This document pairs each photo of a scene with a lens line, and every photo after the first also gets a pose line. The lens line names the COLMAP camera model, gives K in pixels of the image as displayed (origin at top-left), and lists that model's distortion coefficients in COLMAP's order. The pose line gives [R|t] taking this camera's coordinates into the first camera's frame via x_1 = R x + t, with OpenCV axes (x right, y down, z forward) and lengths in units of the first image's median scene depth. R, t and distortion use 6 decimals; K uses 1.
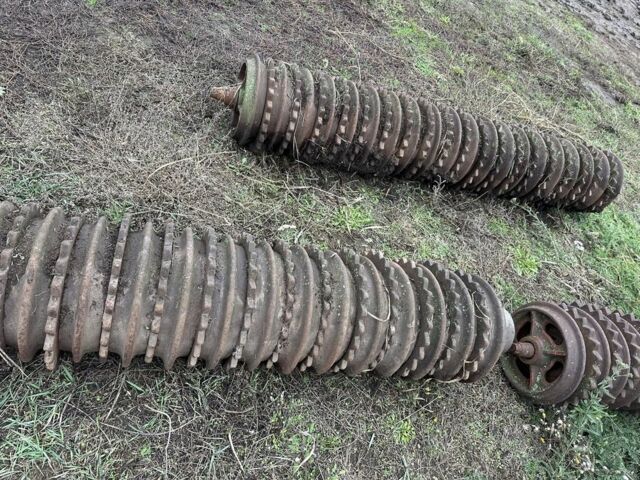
lens RADIAL K [[452.0, 0, 320.0], [0, 452.0, 240.0], [0, 0, 1]] dist [0.069151, -0.094924]
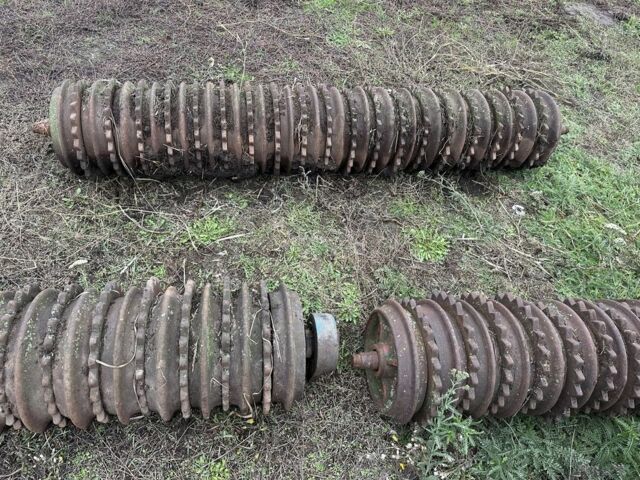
lens RADIAL K [[444.6, 0, 338.3], [0, 444.6, 236.2], [0, 0, 1]] dist [0.069984, -0.082803]
pose [[0.970739, -0.153197, -0.184924, 0.454552], [0.159117, 0.987104, 0.017517, -0.010269], [0.179856, -0.046429, 0.982597, 0.143729]]
